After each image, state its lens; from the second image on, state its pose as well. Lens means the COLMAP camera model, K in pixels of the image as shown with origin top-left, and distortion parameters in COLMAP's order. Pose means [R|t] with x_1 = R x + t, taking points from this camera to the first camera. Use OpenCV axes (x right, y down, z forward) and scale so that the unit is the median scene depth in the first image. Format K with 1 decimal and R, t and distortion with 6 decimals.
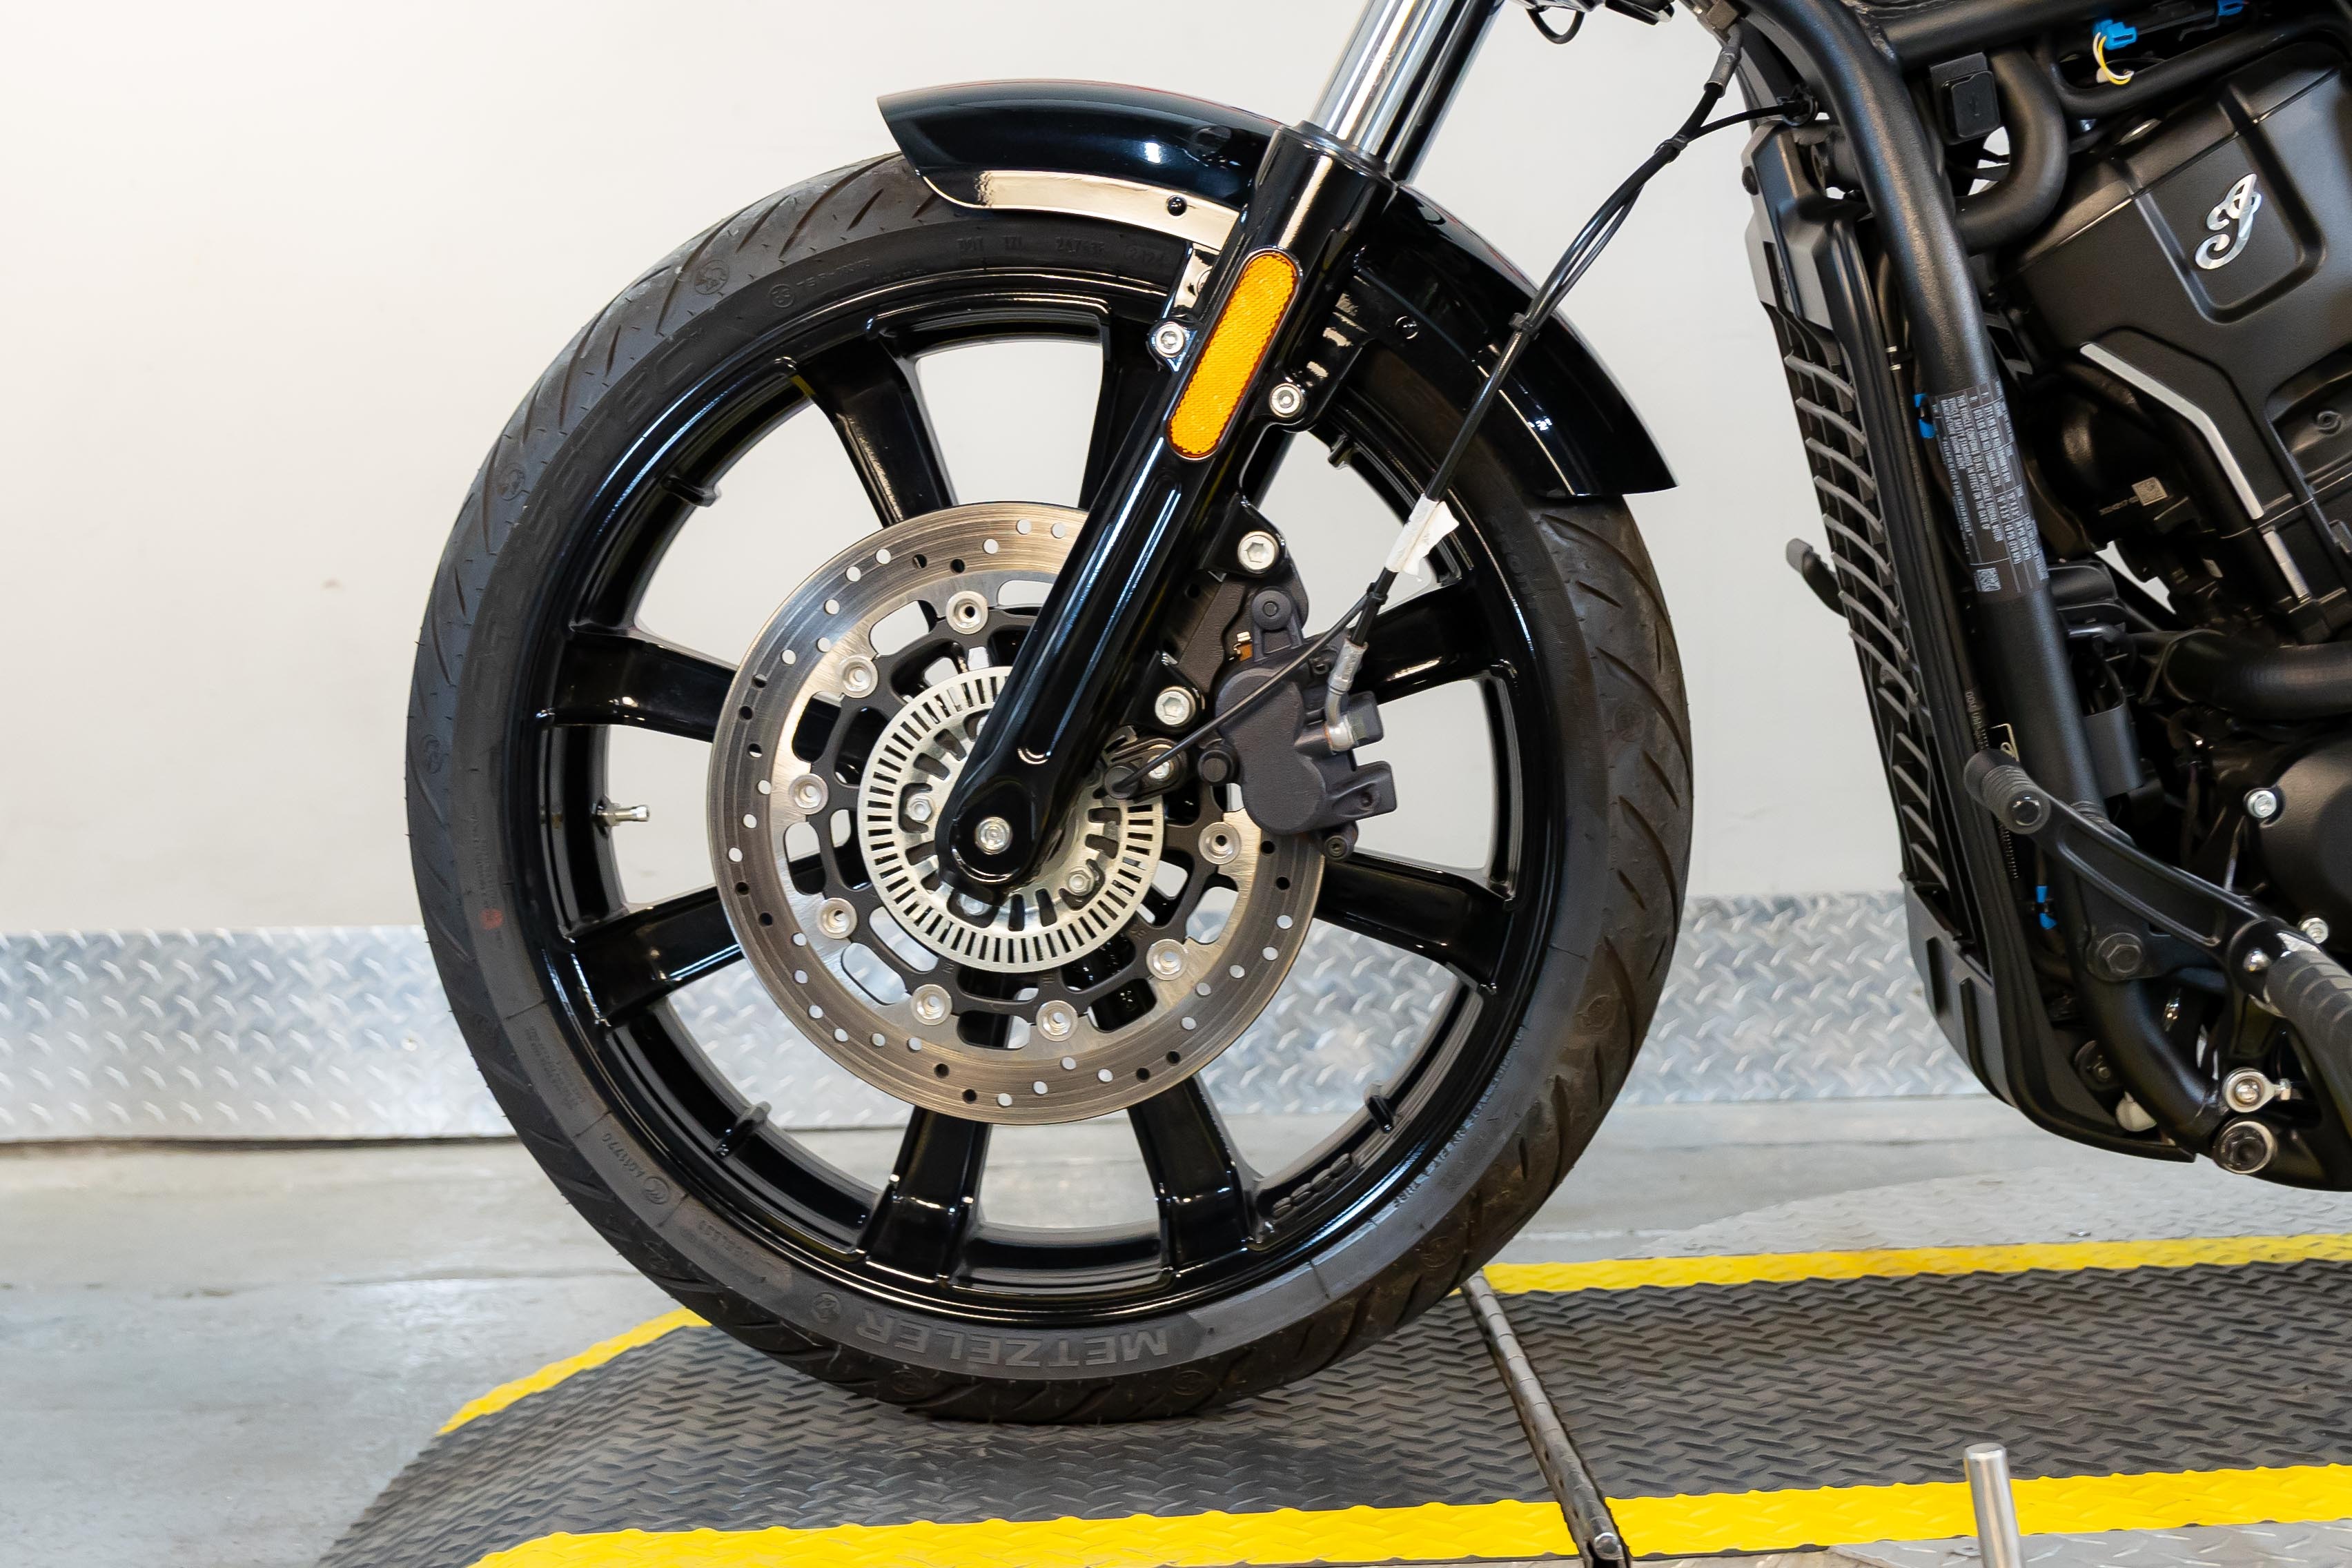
lens RADIAL K [[2980.9, 0, 1173.1], [0, 2980.9, 793.1], [0, 0, 1]] dist [0.010609, 0.000000]
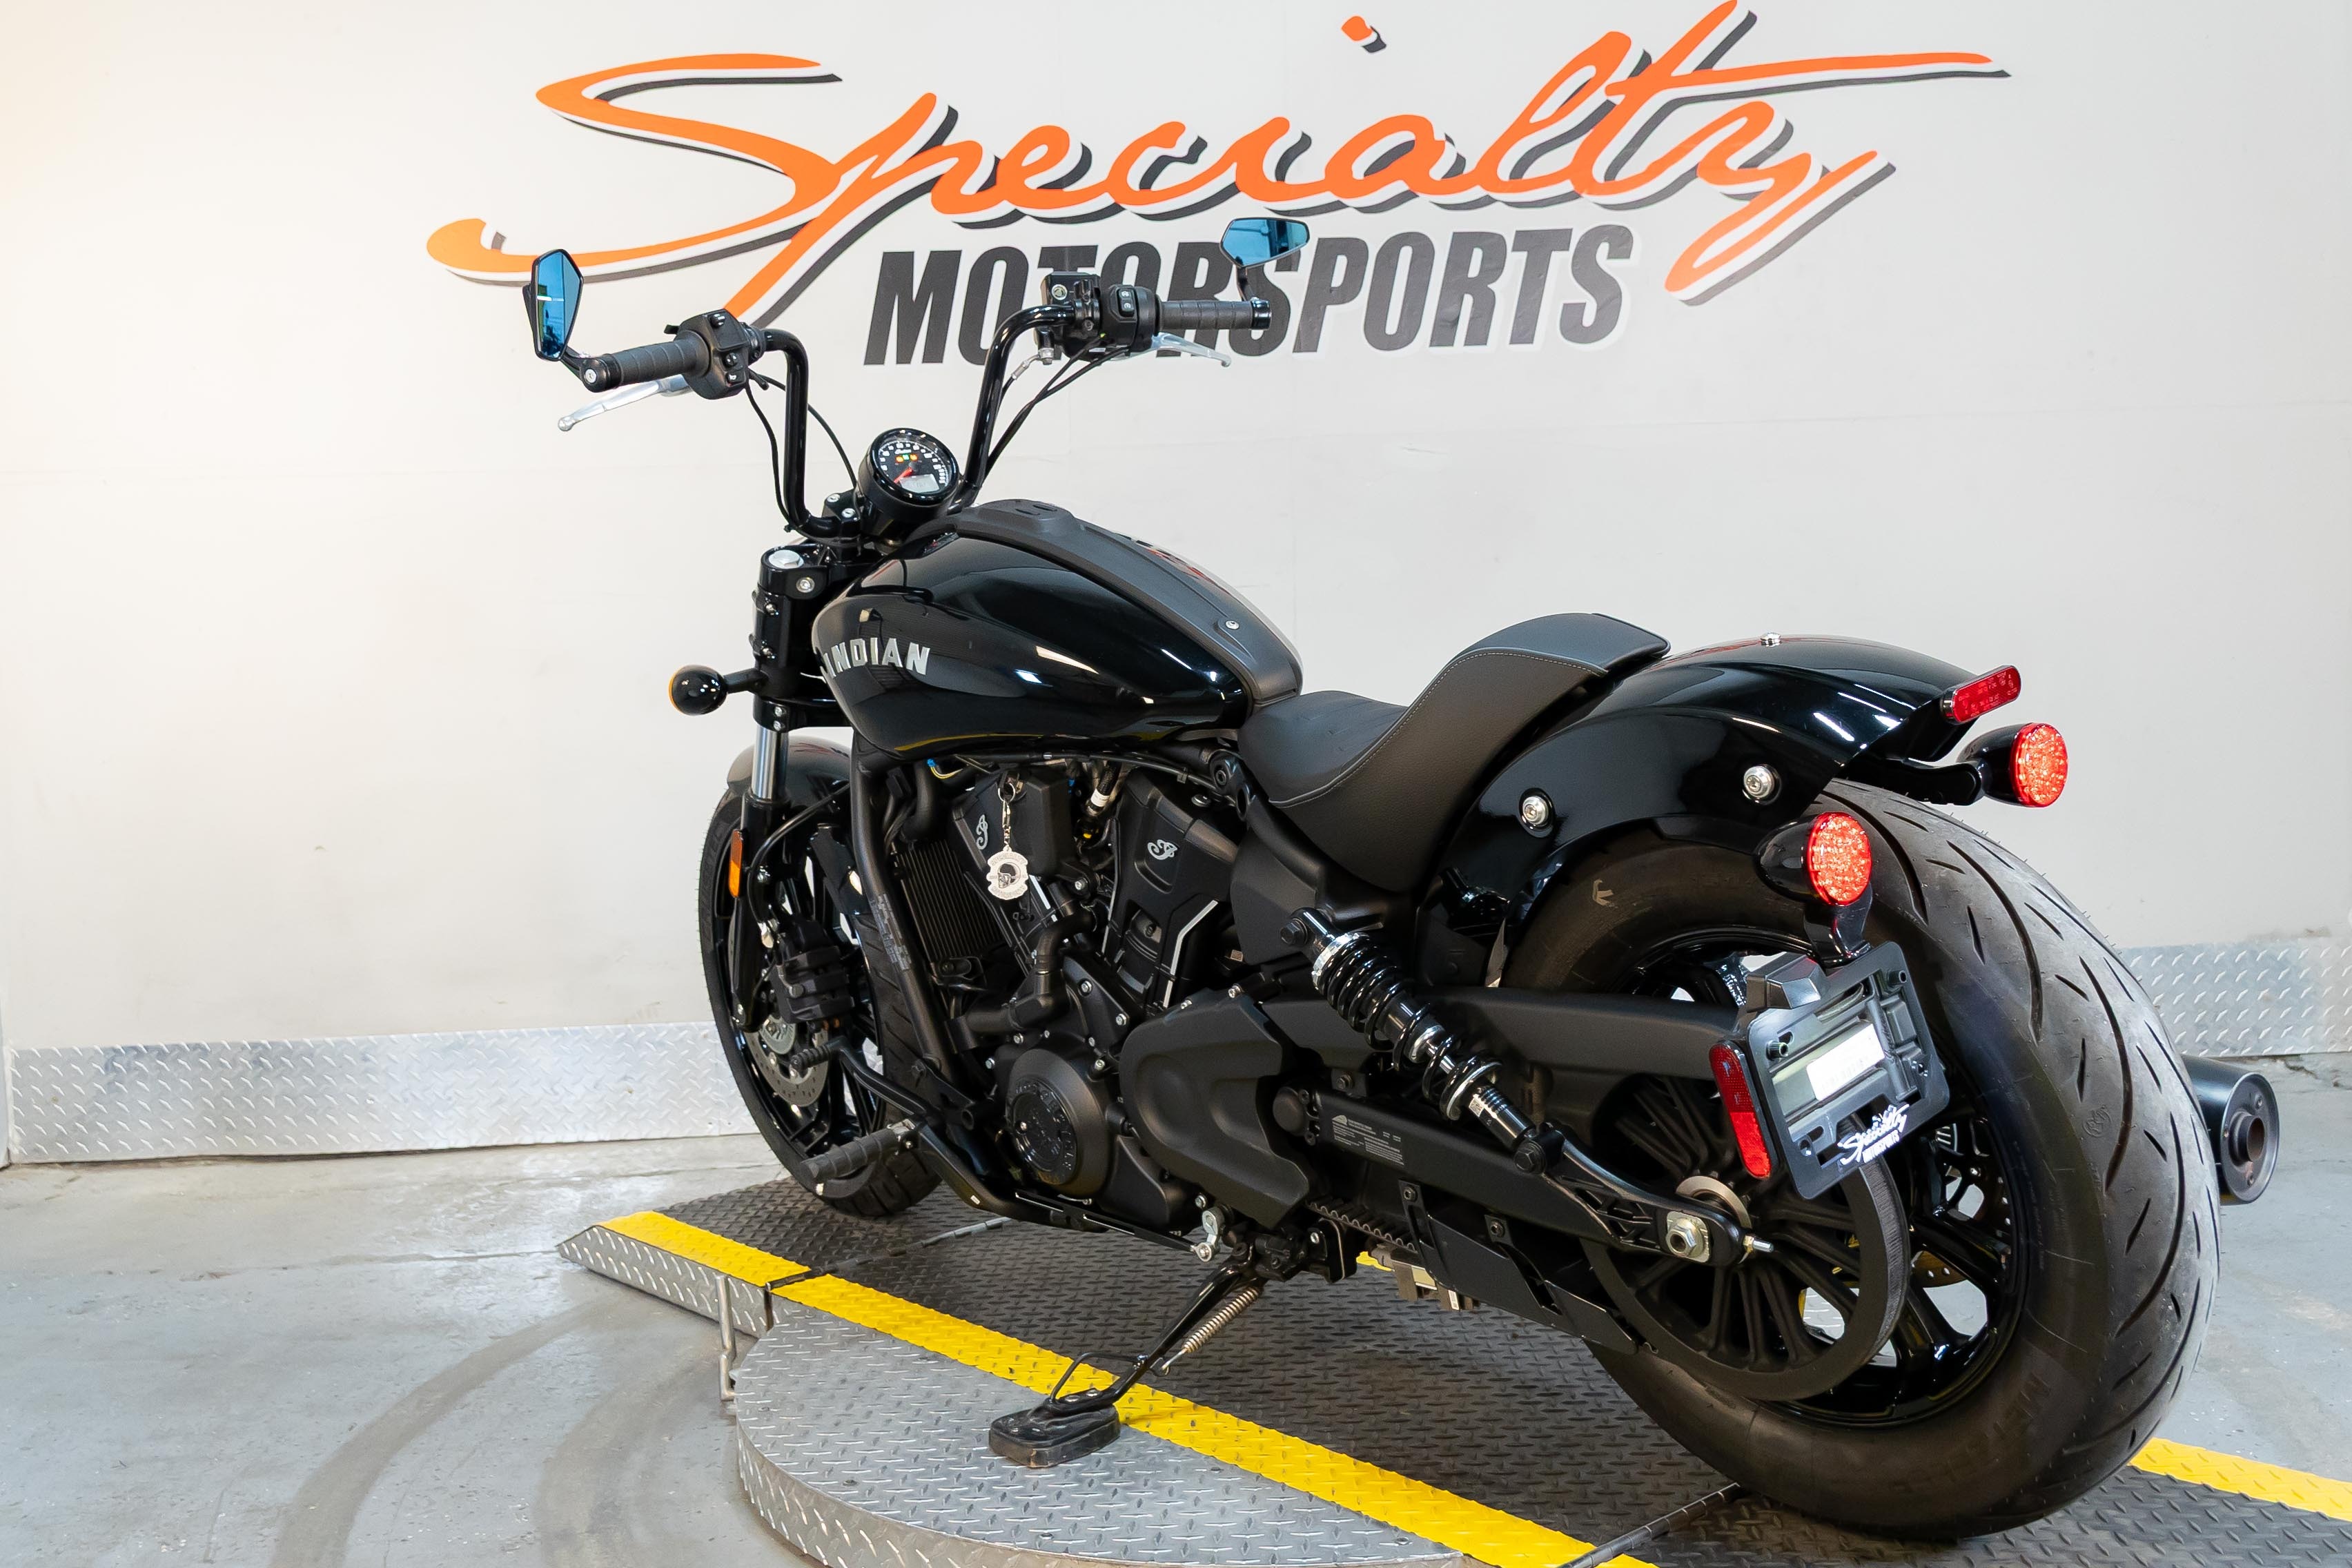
lens RADIAL K [[2102.9, 0, 1169.0], [0, 2102.9, 785.6], [0, 0, 1]] dist [0.017920, -0.009475]
pose [[0.999797, -0.020053, -0.002116, 0.234124], [0.020115, 0.999189, 0.034871, -0.141445], [0.001415, -0.034906, 0.999390, -0.268453]]
